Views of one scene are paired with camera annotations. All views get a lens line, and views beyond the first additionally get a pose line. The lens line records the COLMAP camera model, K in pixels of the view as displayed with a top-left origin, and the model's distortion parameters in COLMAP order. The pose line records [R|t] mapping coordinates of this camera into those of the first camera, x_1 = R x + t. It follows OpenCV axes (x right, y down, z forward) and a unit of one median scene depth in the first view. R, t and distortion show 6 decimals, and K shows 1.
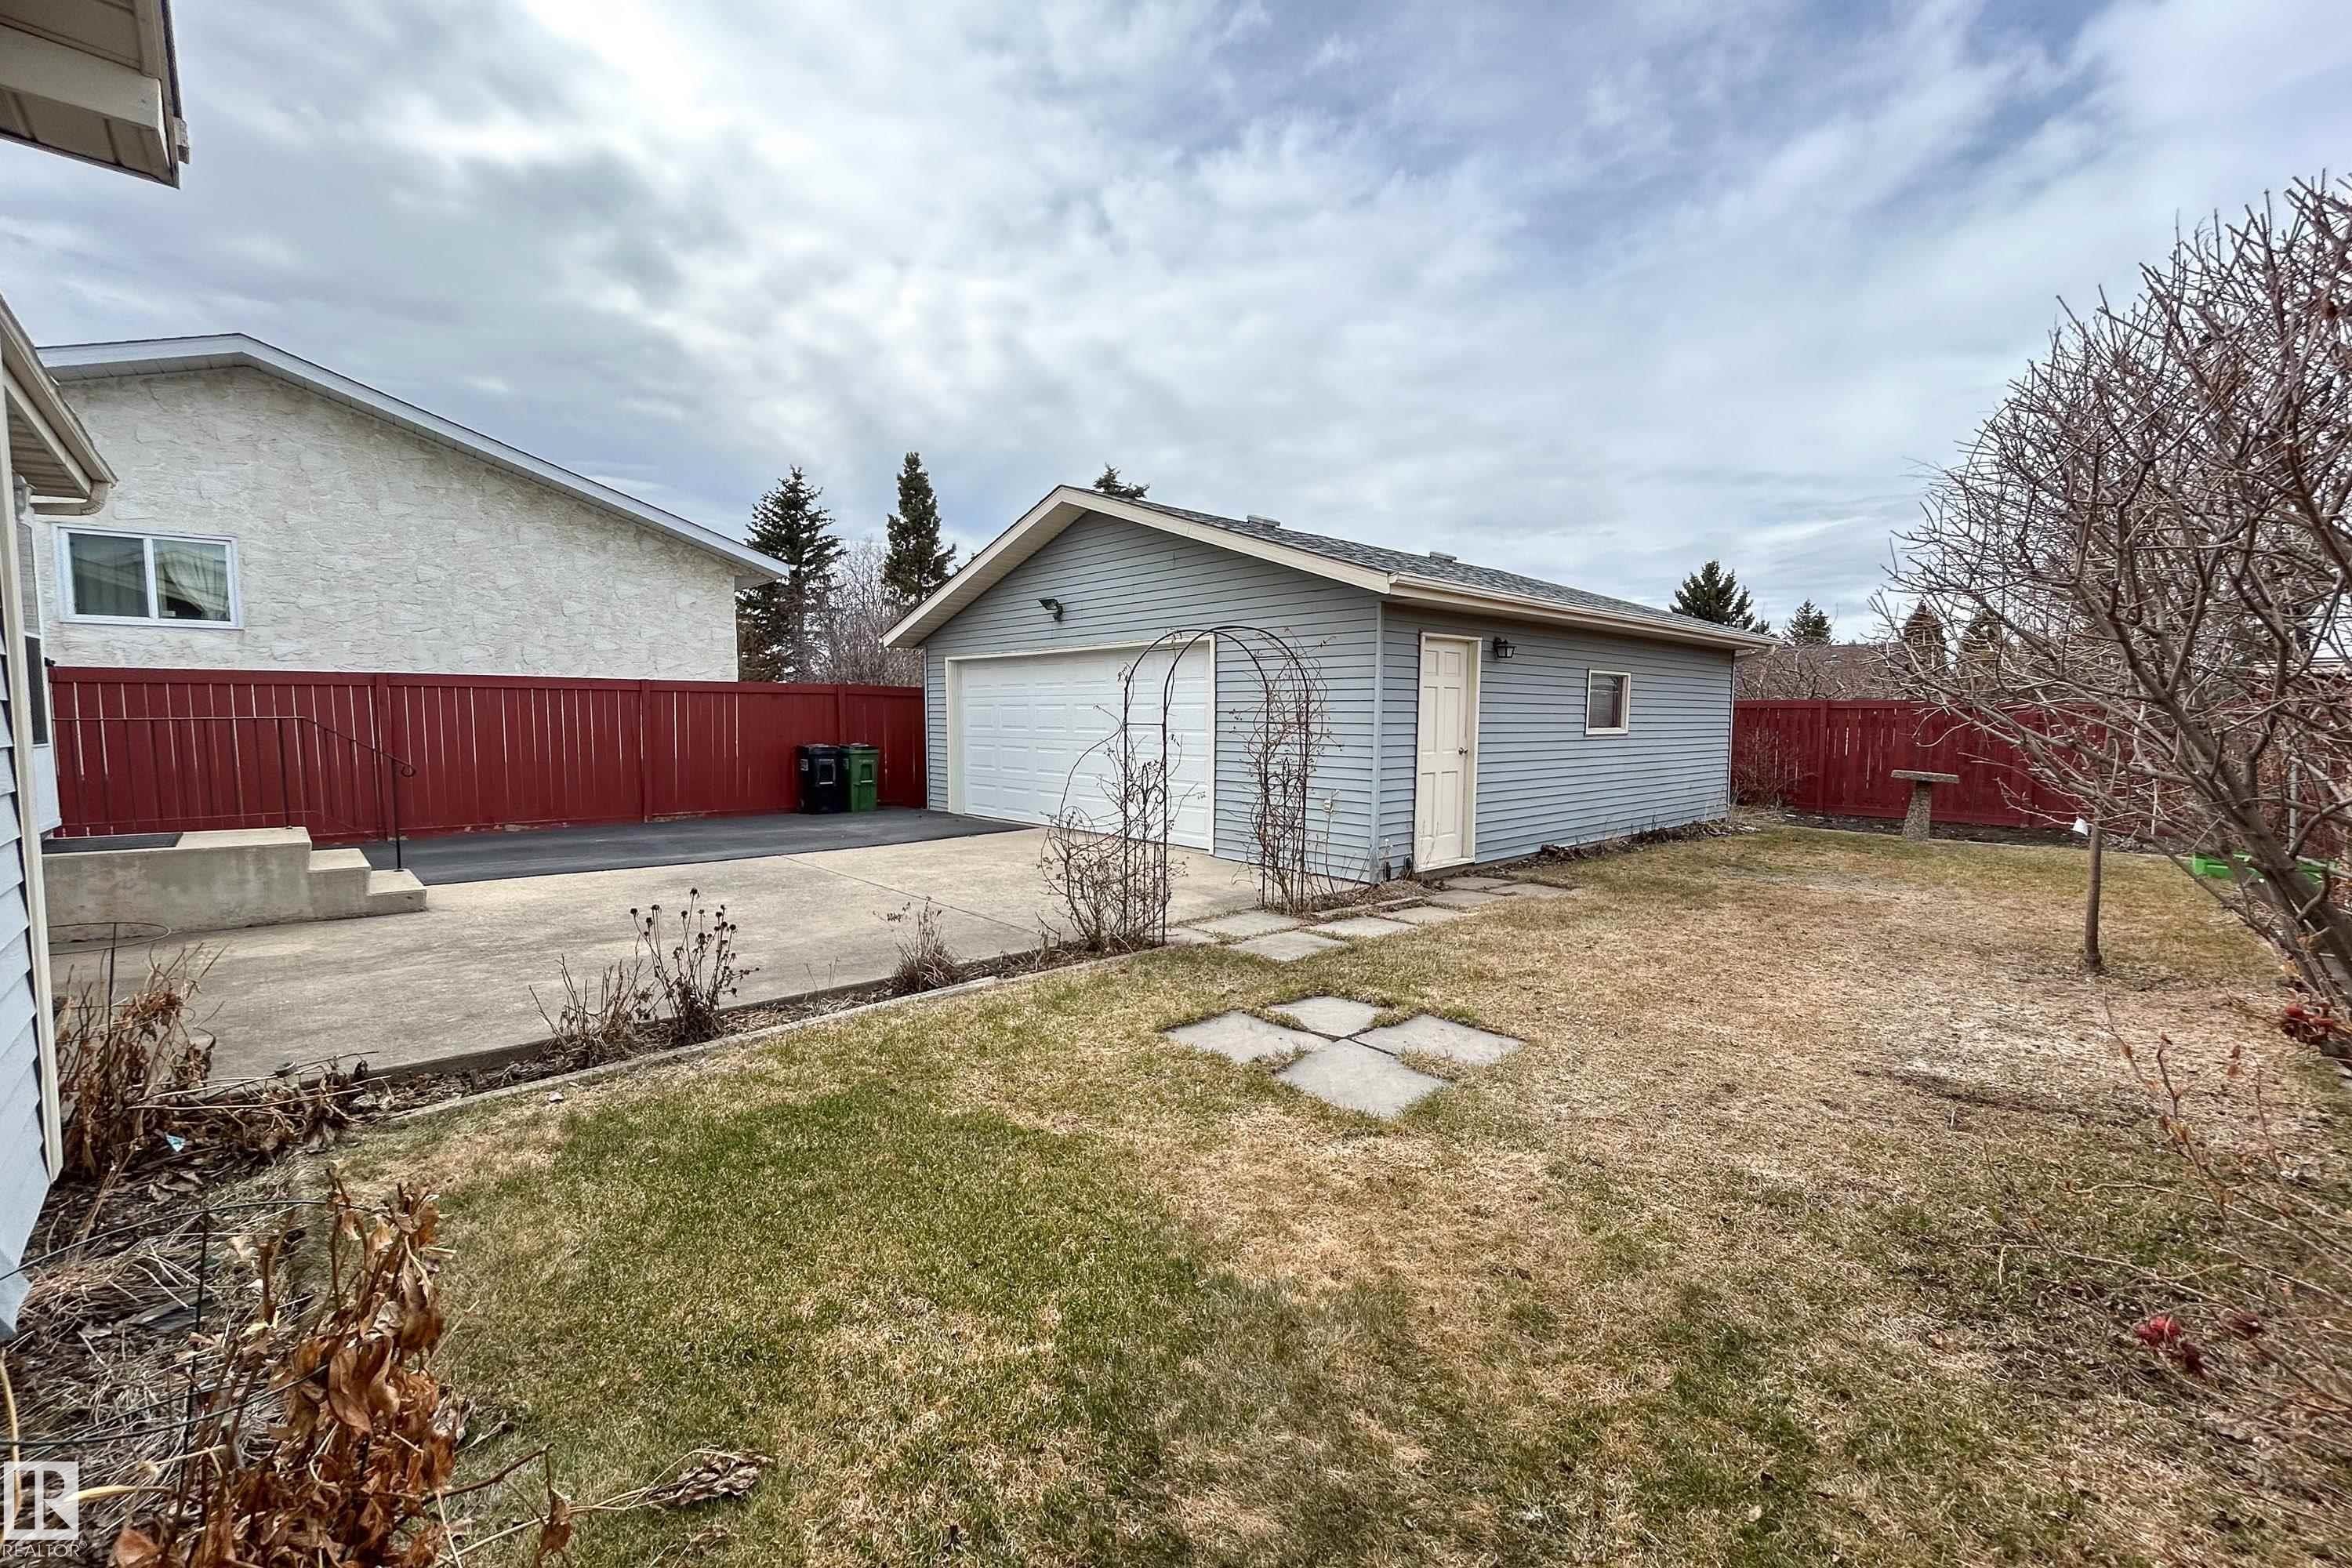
lens RADIAL K [[961.1, 0, 1170.3], [0, 961.1, 786.7], [0, 0, 1]] dist [-0.000676, -0.000058]
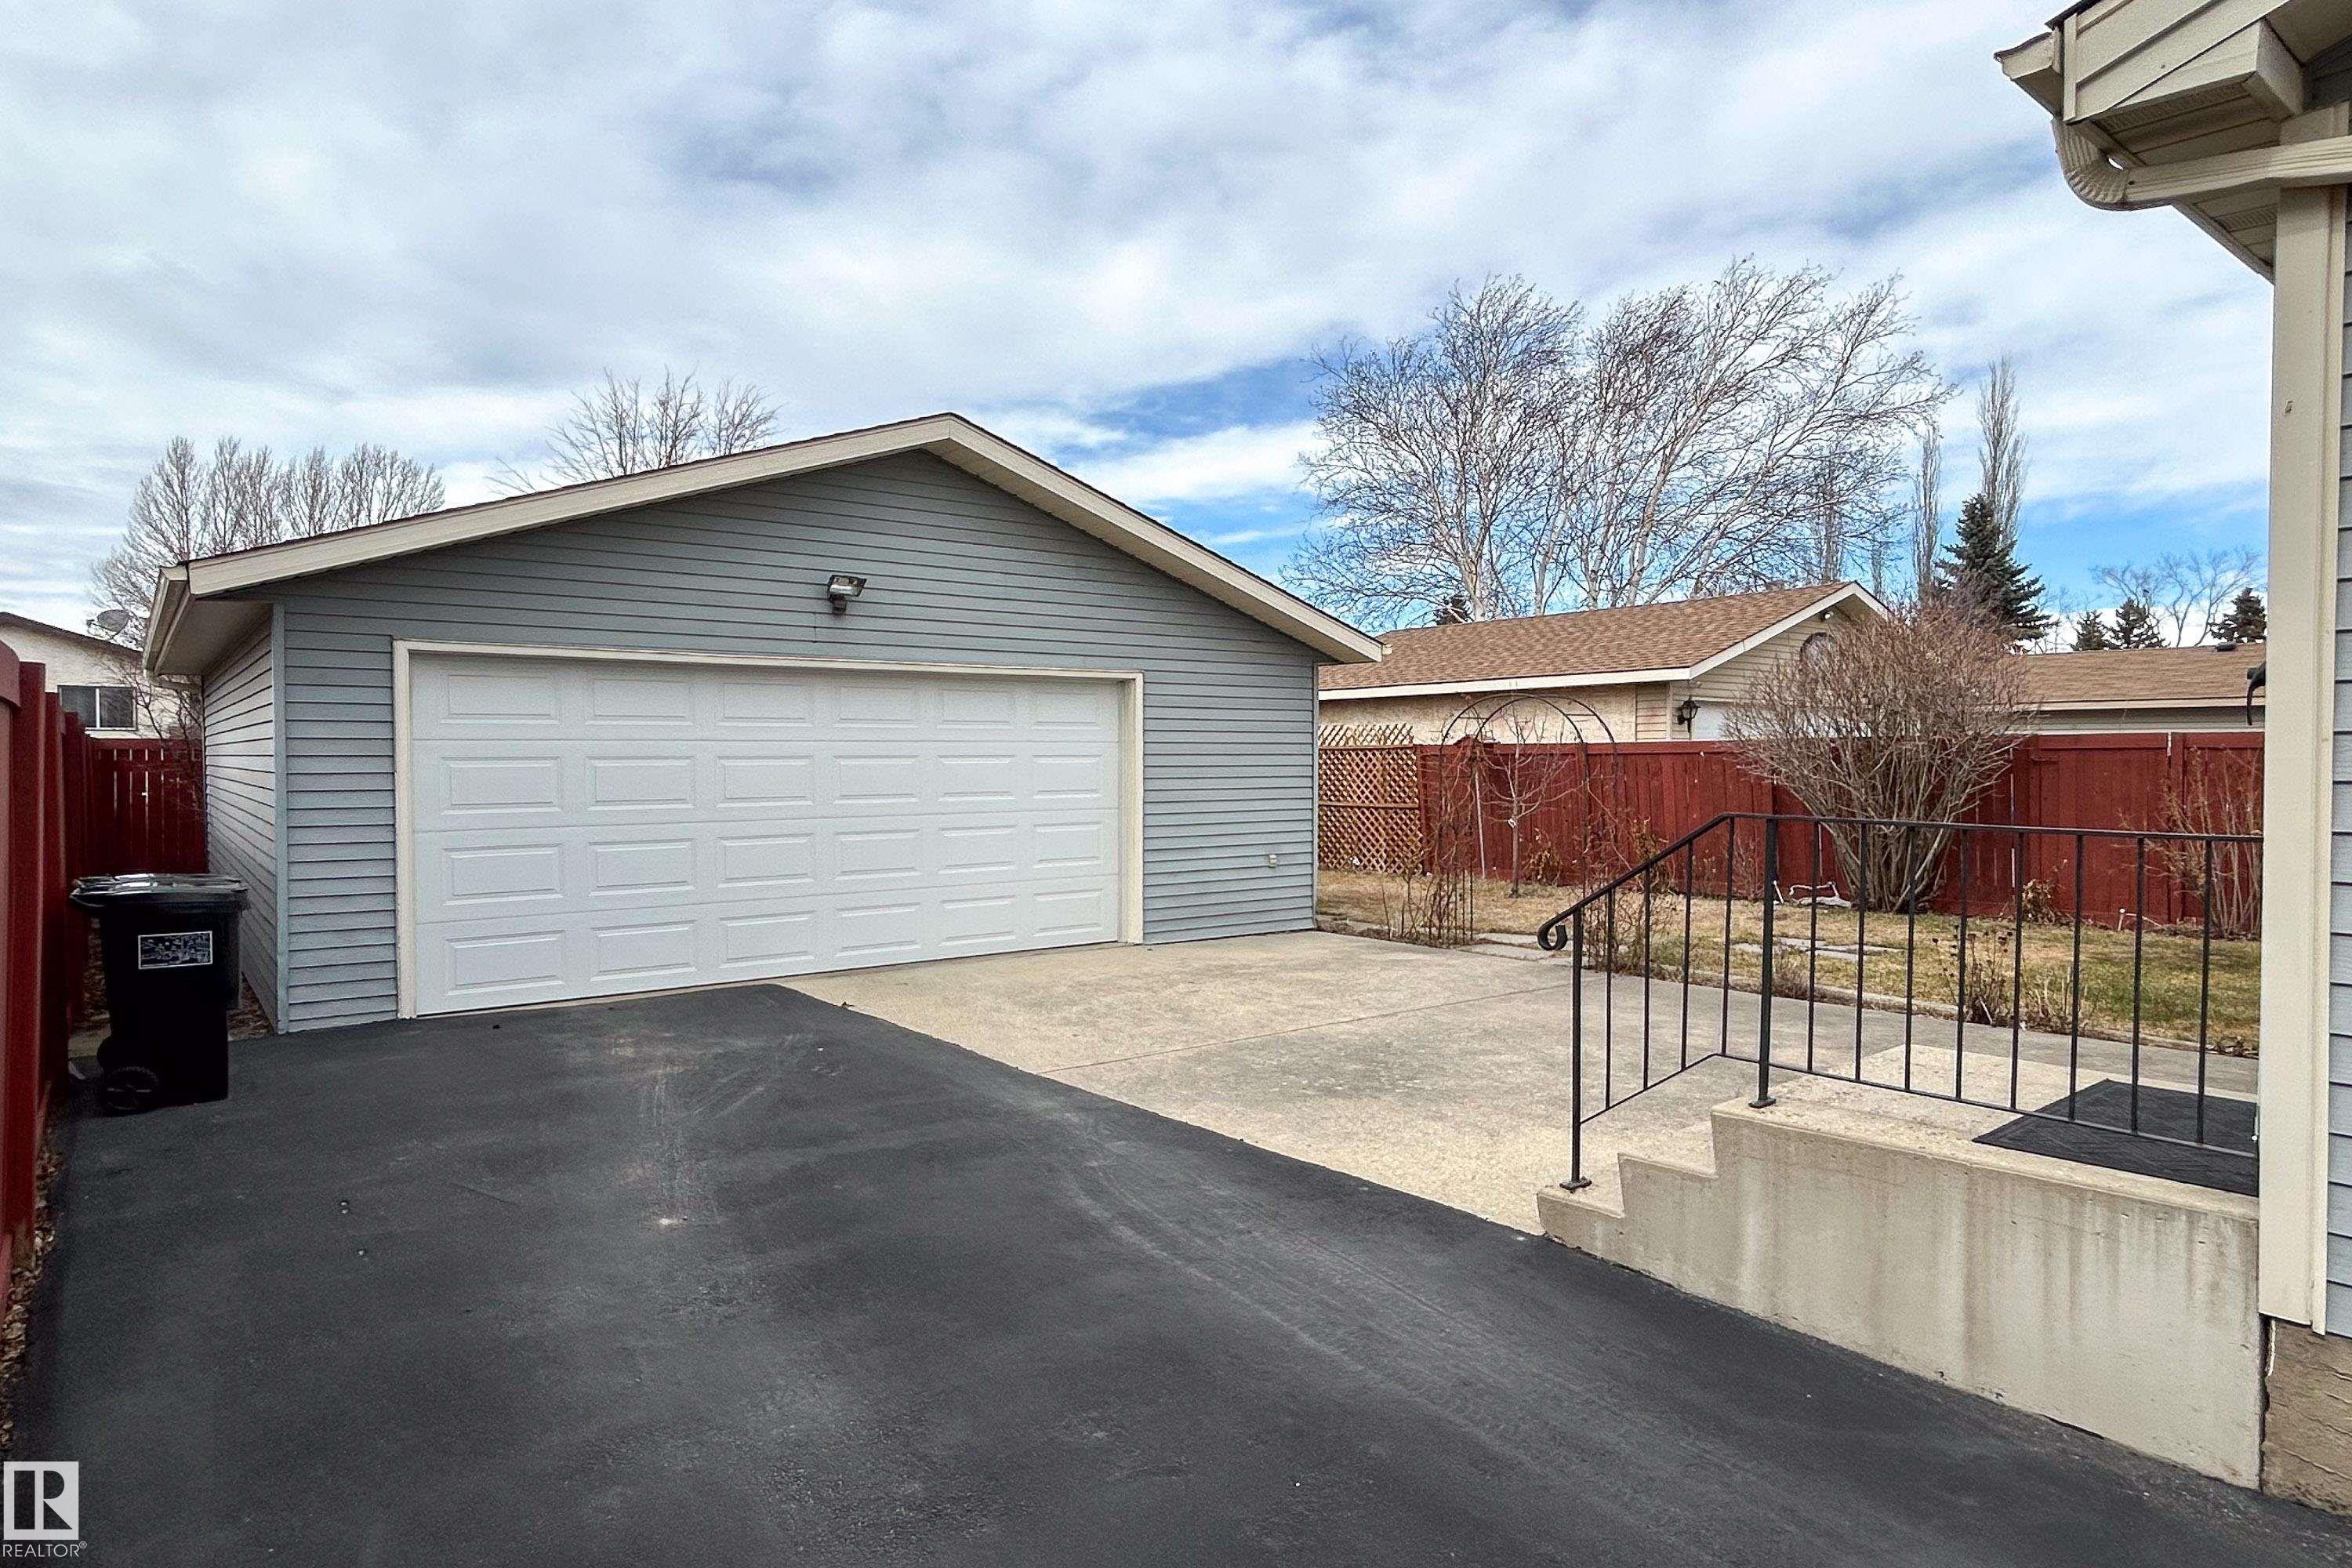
lens RADIAL K [[1358.0, 0, 1166.0], [0, 1358.0, 781.1], [0, 0, 1]] dist [-0.009265, -0.003210]
pose [[0.089974, -0.019900, 0.995745, -2.421655], [0.079761, 0.996733, 0.012713, -0.172476], [-0.992745, 0.078278, 0.091268, 1.935346]]
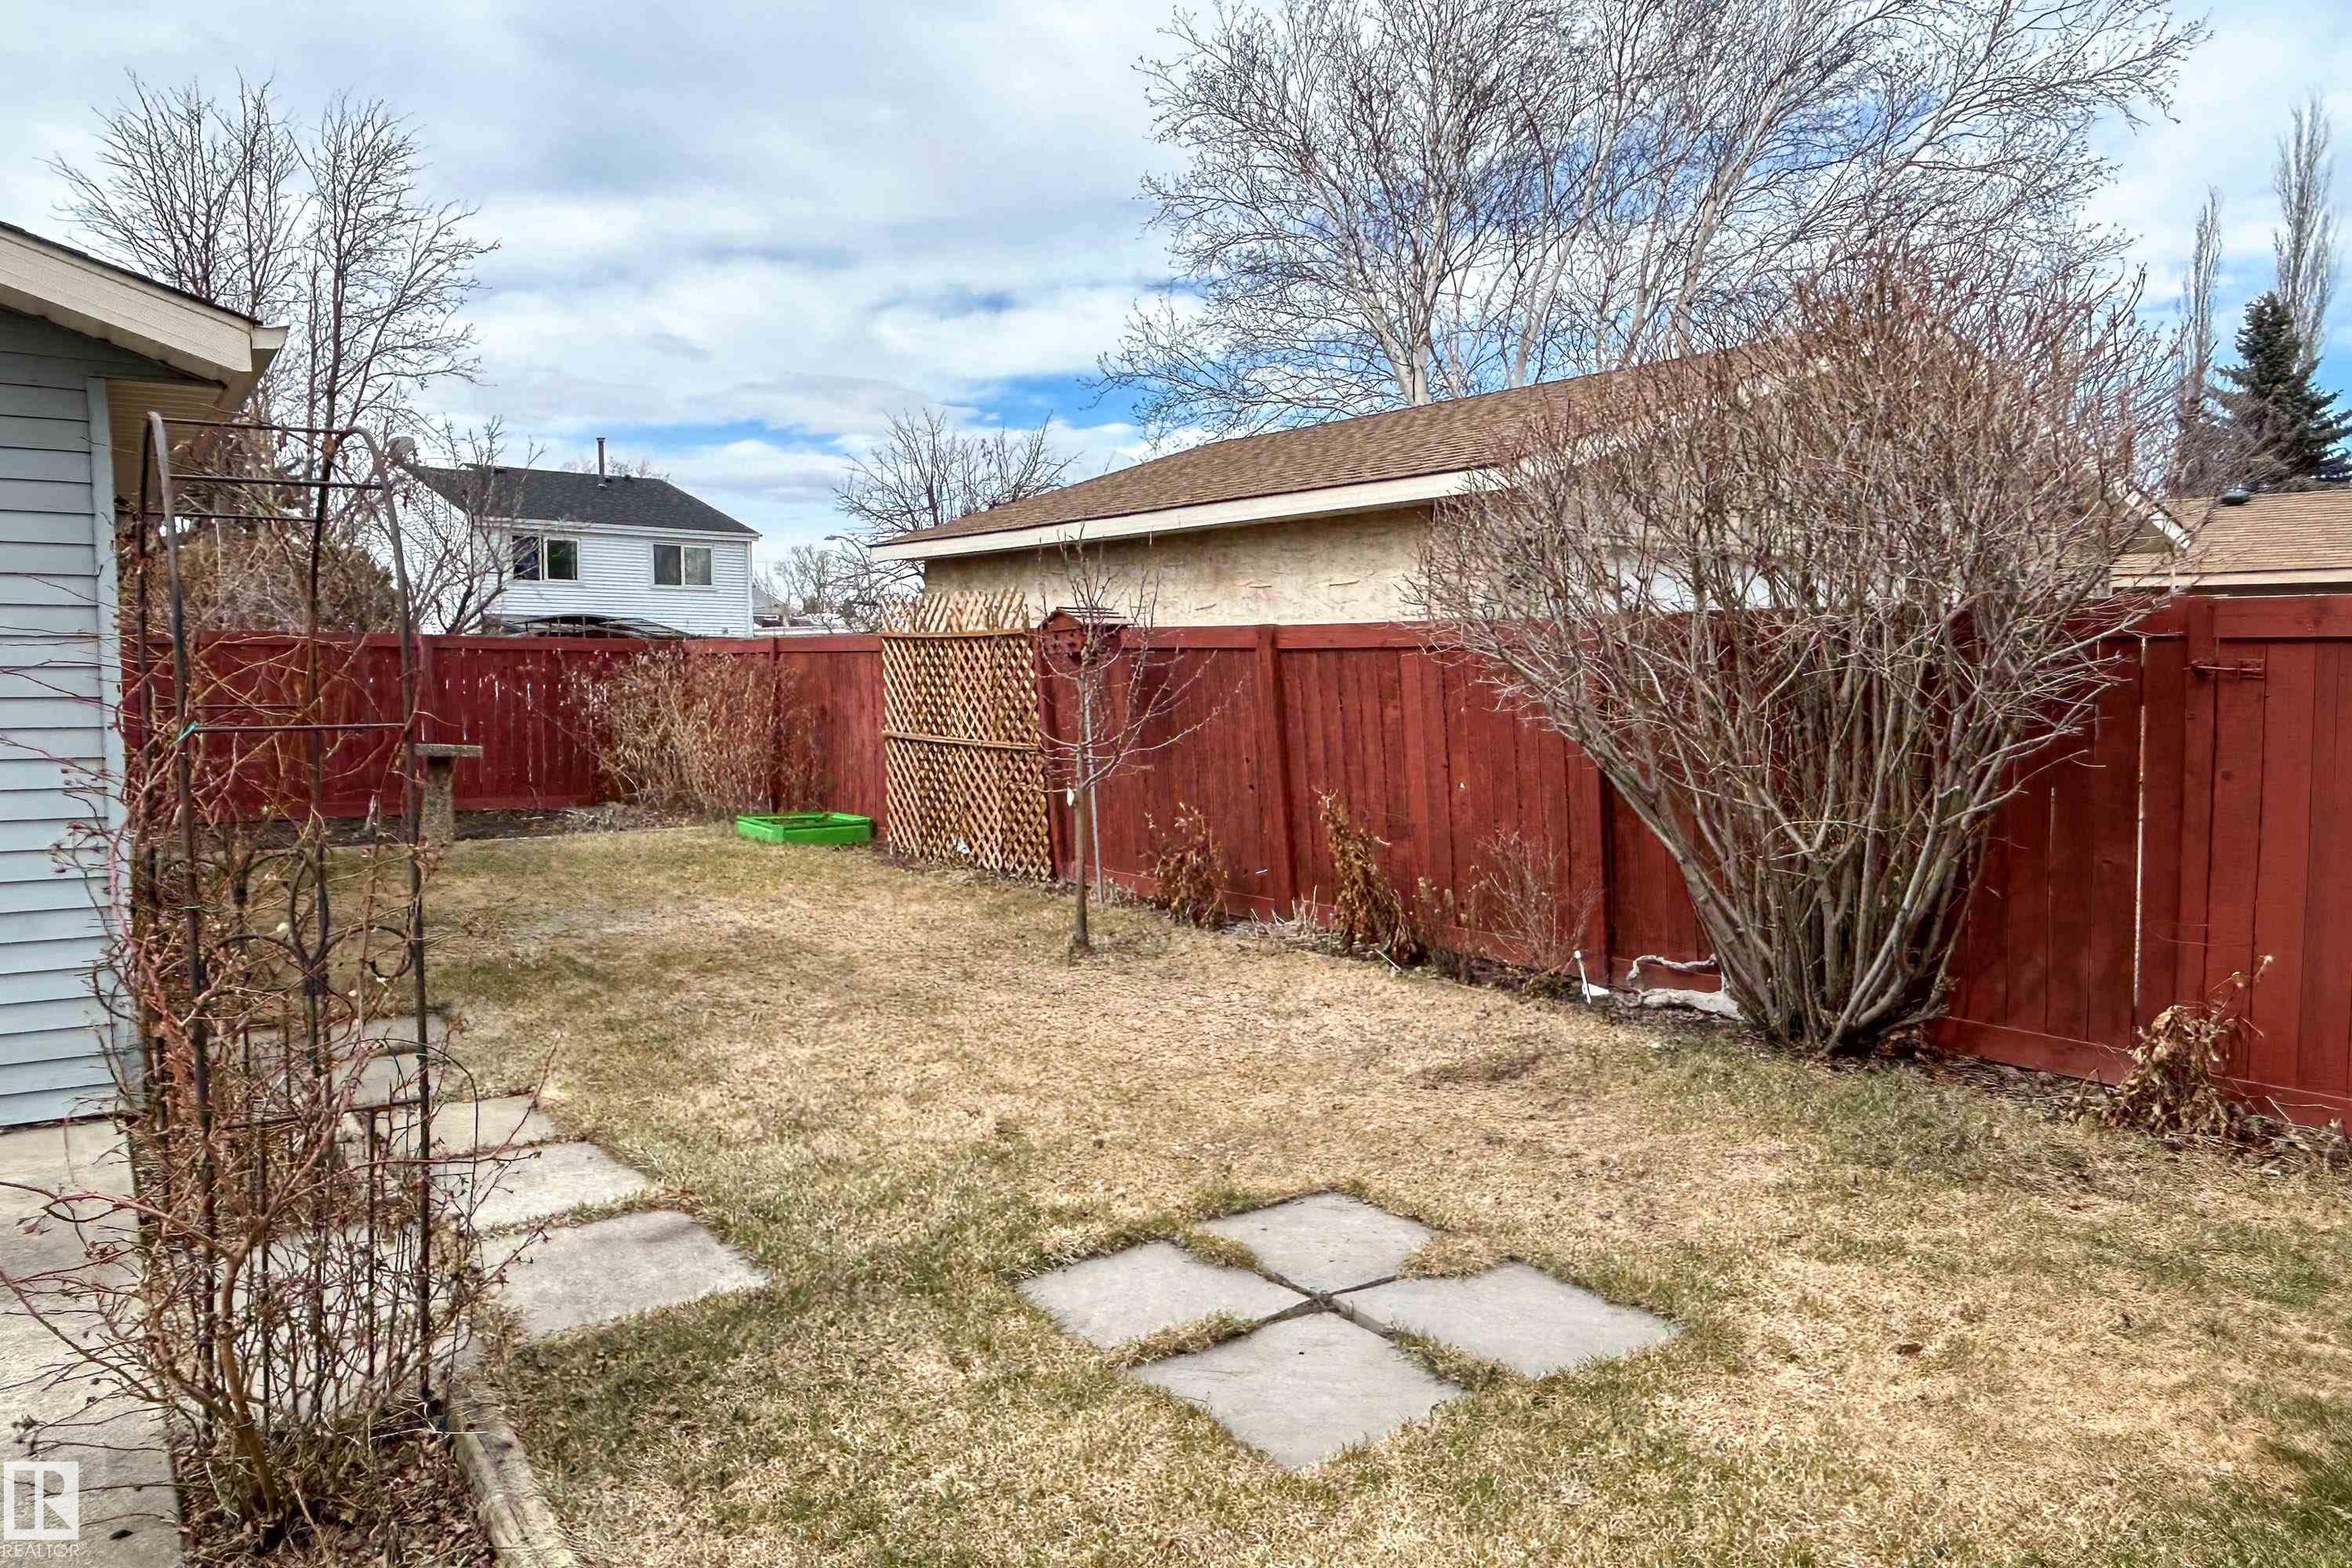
lens RADIAL K [[1609.3, 0, 1180.8], [0, 1609.3, 784.7], [0, 0, 1]] dist [-0.011396, -0.005475]
pose [[0.147878, -0.081768, 0.985620, -0.676184], [0.073013, 0.994760, 0.071571, -0.087870], [-0.986307, 0.061379, 0.153073, 0.922114]]
